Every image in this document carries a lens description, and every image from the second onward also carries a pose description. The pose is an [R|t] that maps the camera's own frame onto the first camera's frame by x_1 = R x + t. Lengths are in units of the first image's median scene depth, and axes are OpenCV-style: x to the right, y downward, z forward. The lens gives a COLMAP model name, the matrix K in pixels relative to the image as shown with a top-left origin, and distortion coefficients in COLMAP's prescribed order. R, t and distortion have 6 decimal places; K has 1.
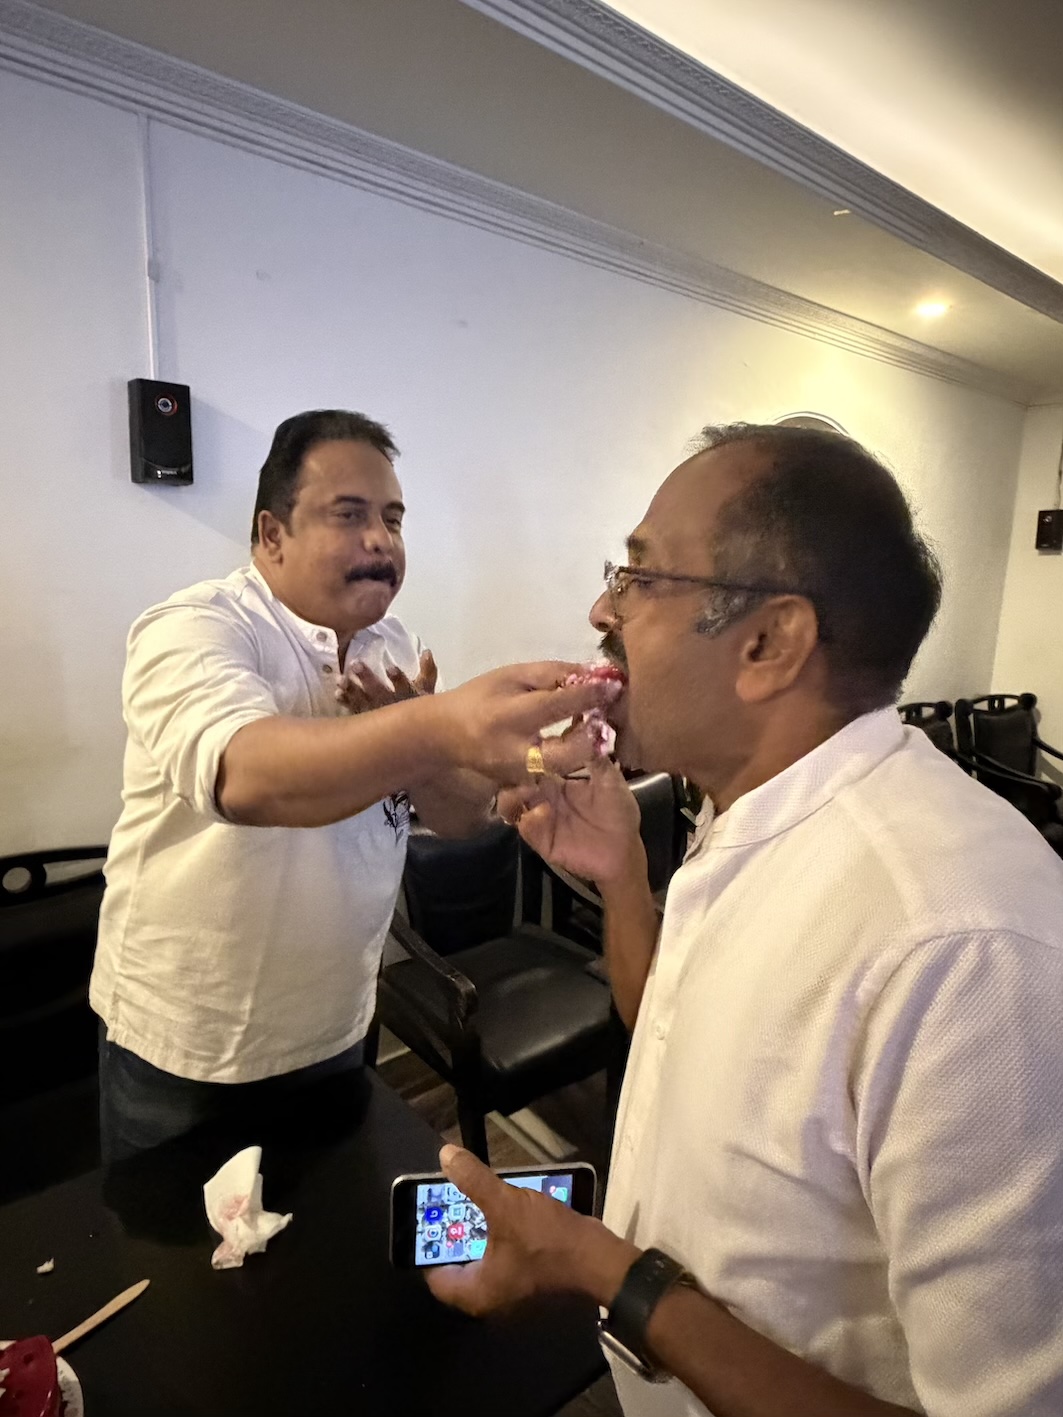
lens RADIAL K [[848.2, 0, 532.4], [0, 848.2, 699.1], [0, 0, 1]] dist [-0.002940, 0.002774]
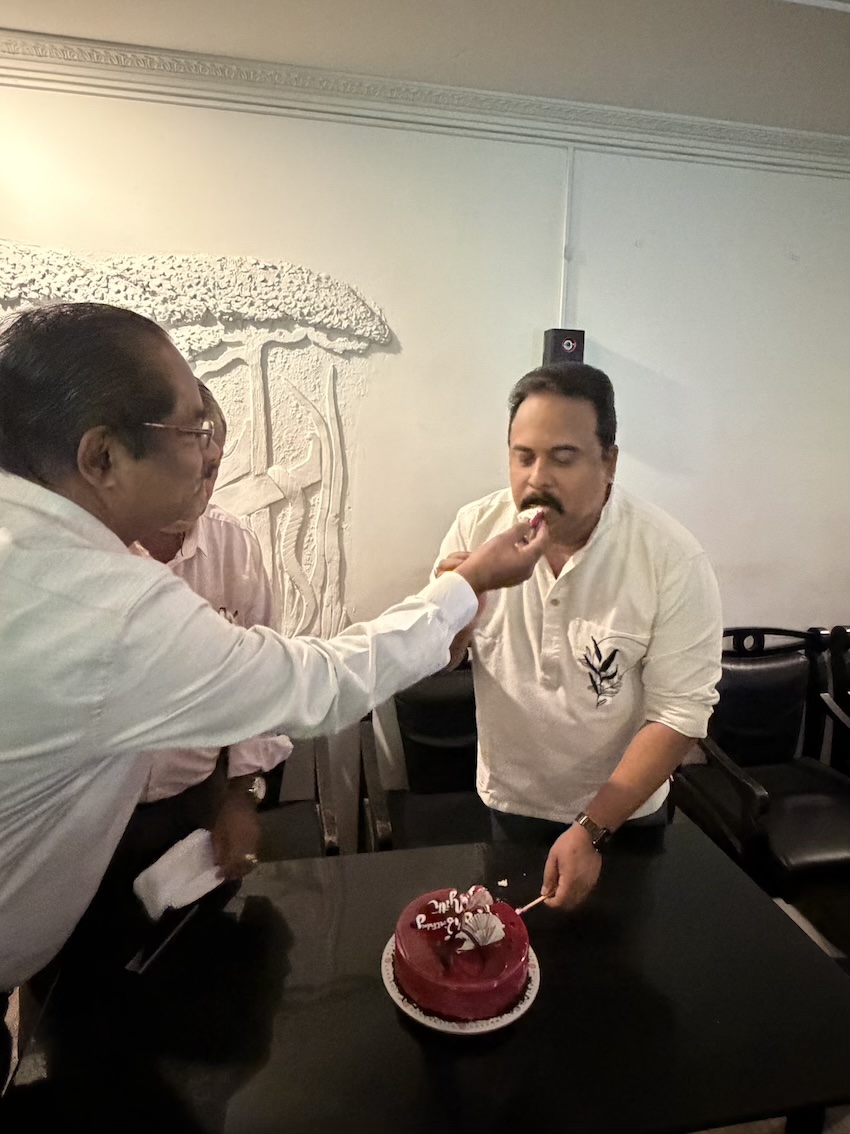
lens RADIAL K [[678.8, 0, 426.4], [0, 678.8, 557.1], [0, 0, 1]] dist [-0.002940, 0.002774]
pose [[0.879437, 0.073776, -0.470263, -0.070806], [-0.074717, 0.997065, 0.016694, 0.014539], [0.470114, 0.020455, 0.882368, -0.130937]]
